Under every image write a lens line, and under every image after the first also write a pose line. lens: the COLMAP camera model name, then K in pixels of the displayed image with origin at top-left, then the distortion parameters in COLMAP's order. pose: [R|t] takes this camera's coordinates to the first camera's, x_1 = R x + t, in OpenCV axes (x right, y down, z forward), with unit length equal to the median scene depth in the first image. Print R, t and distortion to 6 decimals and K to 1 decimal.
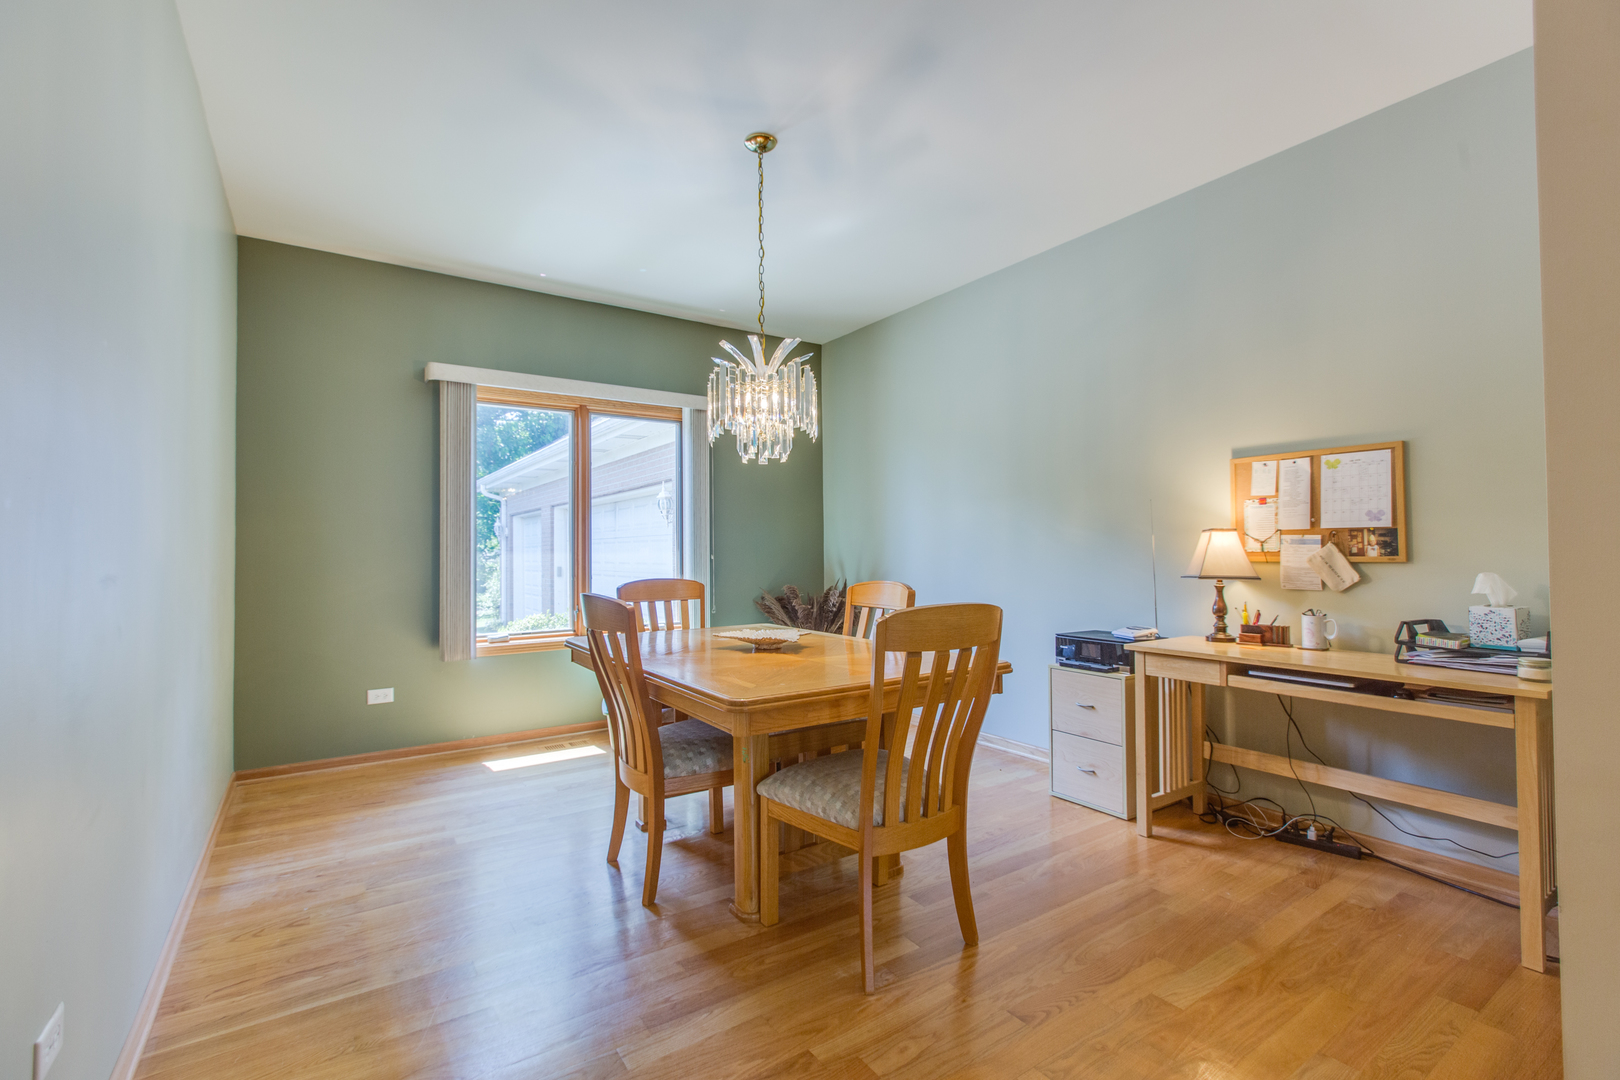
lens RADIAL K [[717.7, 0, 806.4], [0, 717.7, 540.4], [0, 0, 1]] dist [0.000092, -0.000435]
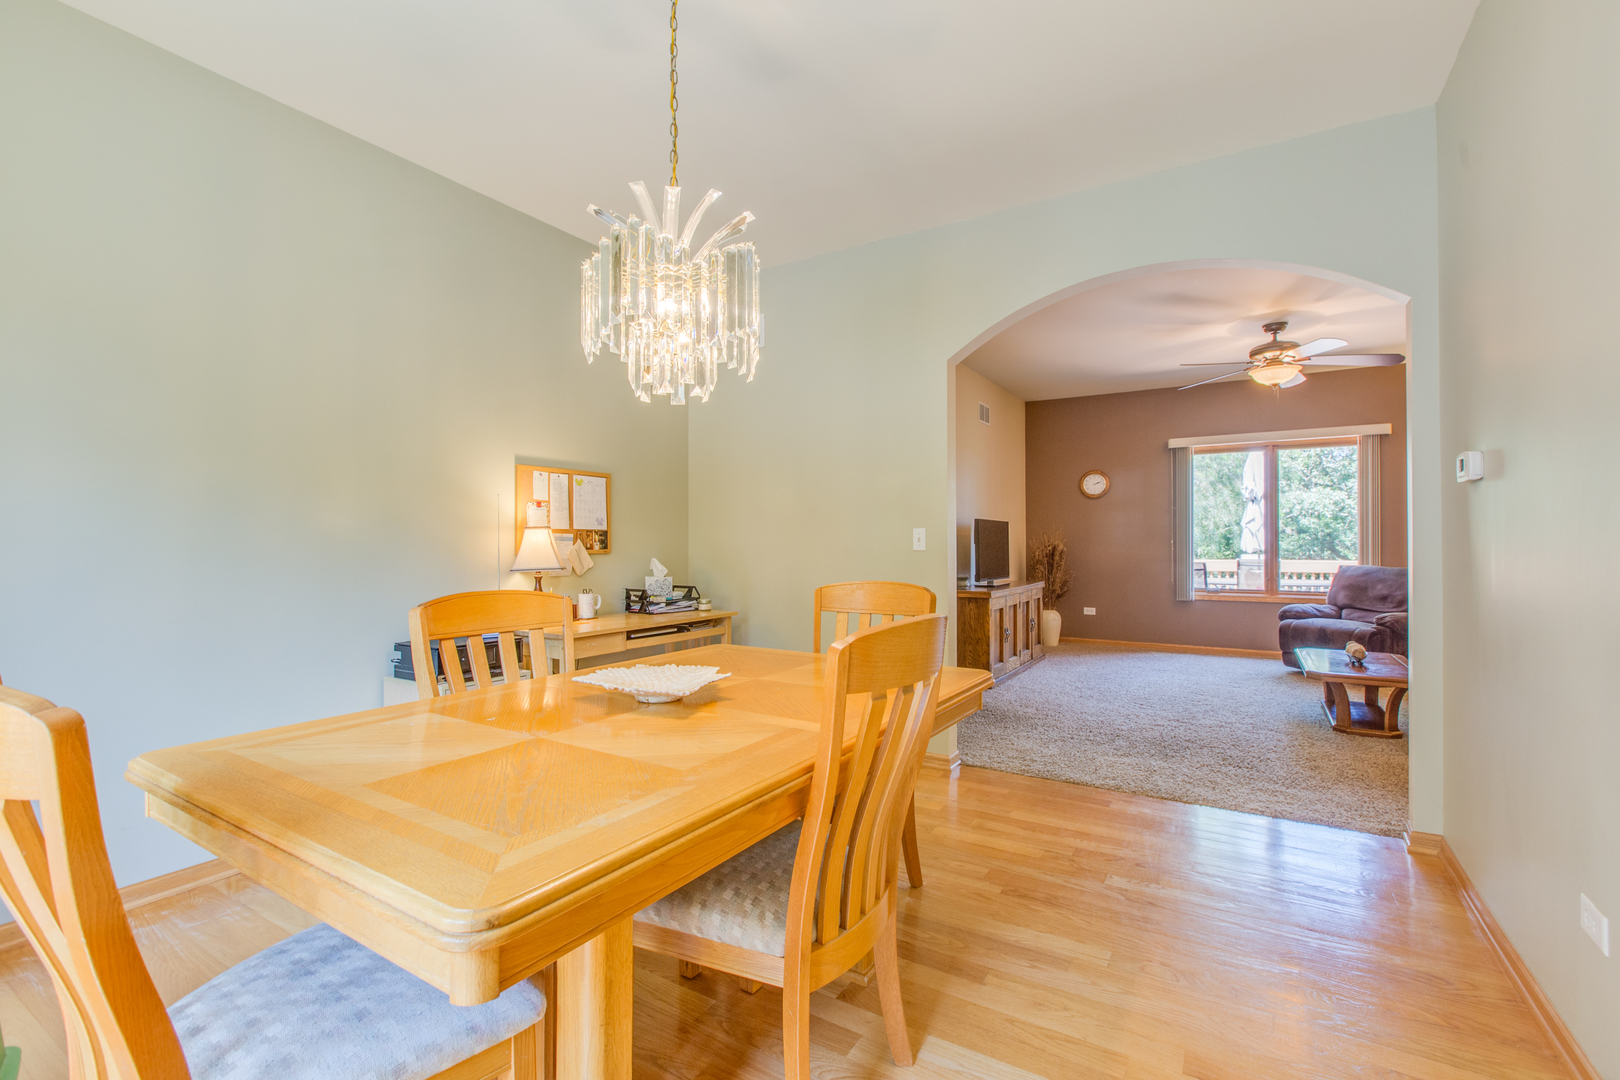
lens RADIAL K [[717.7, 0, 802.3], [0, 717.7, 539.2], [0, 0, 1]] dist [0.000092, -0.000435]
pose [[-0.409653, 0.010488, 0.912181, -0.686181], [-0.008423, 0.999848, -0.015278, 0.019144], [-0.912202, -0.013942, -0.409503, 1.170741]]
